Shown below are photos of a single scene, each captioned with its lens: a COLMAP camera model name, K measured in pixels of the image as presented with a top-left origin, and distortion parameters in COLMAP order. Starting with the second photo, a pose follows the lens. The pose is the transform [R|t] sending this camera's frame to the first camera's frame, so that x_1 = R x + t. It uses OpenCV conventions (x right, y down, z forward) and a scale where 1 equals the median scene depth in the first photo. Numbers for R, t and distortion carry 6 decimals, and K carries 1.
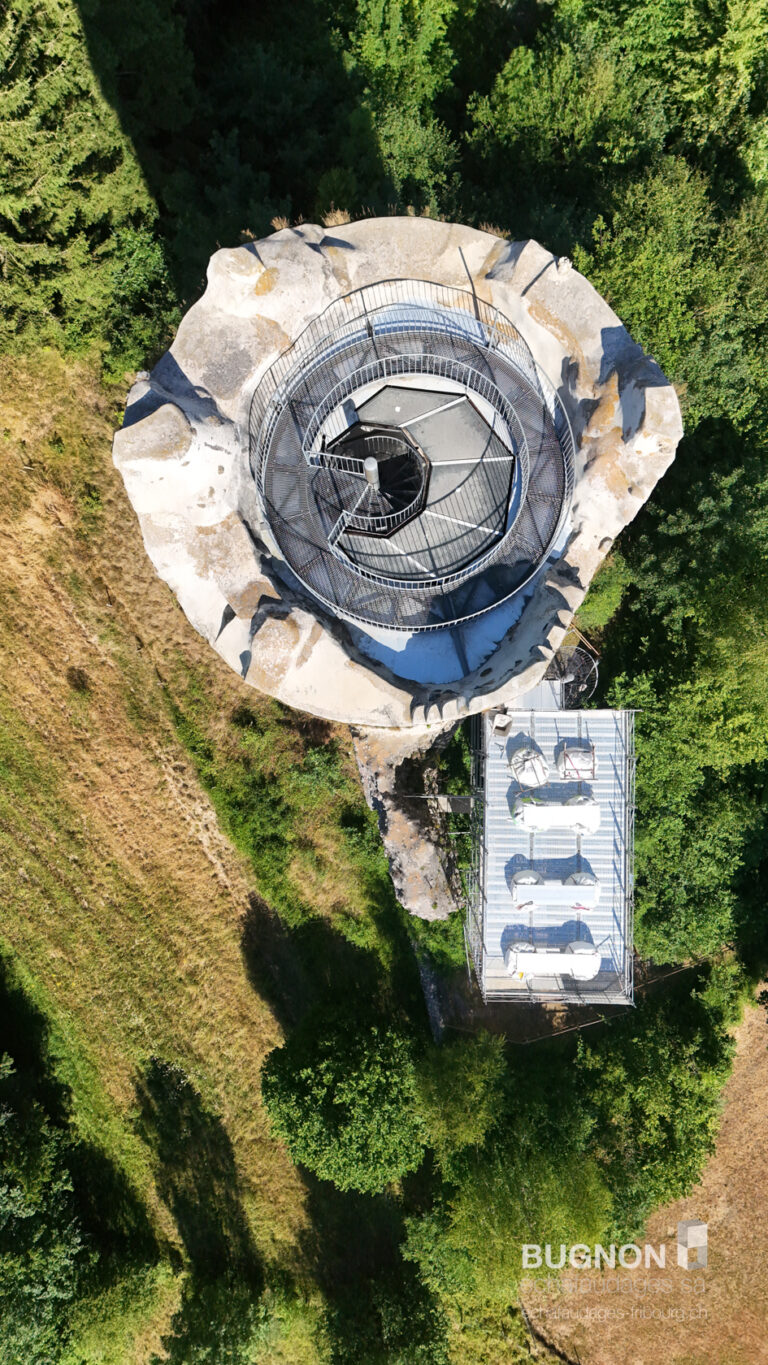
lens RADIAL K [[1027.8, 0, 396.0], [0, 1027.8, 679.6], [0, 0, 1]] dist [0.063286, -0.071808]
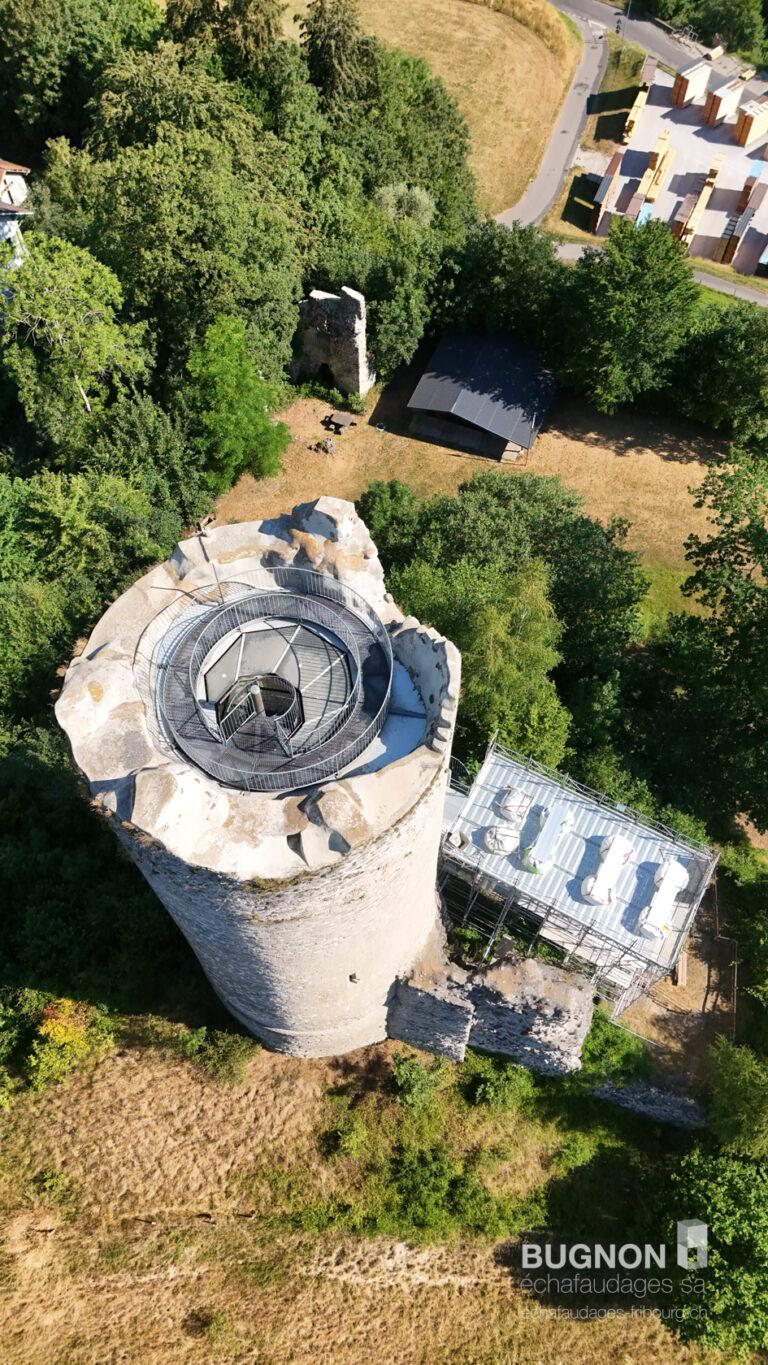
lens RADIAL K [[1030.8, 0, 383.2], [0, 1030.8, 671.6], [0, 0, 1]] dist [0.094548, -0.165805]
pose [[0.466219, -0.756022, 0.459424, -0.325038], [0.883261, 0.427083, -0.193522, 0.111048], [-0.049906, 0.496015, 0.866879, -0.105887]]
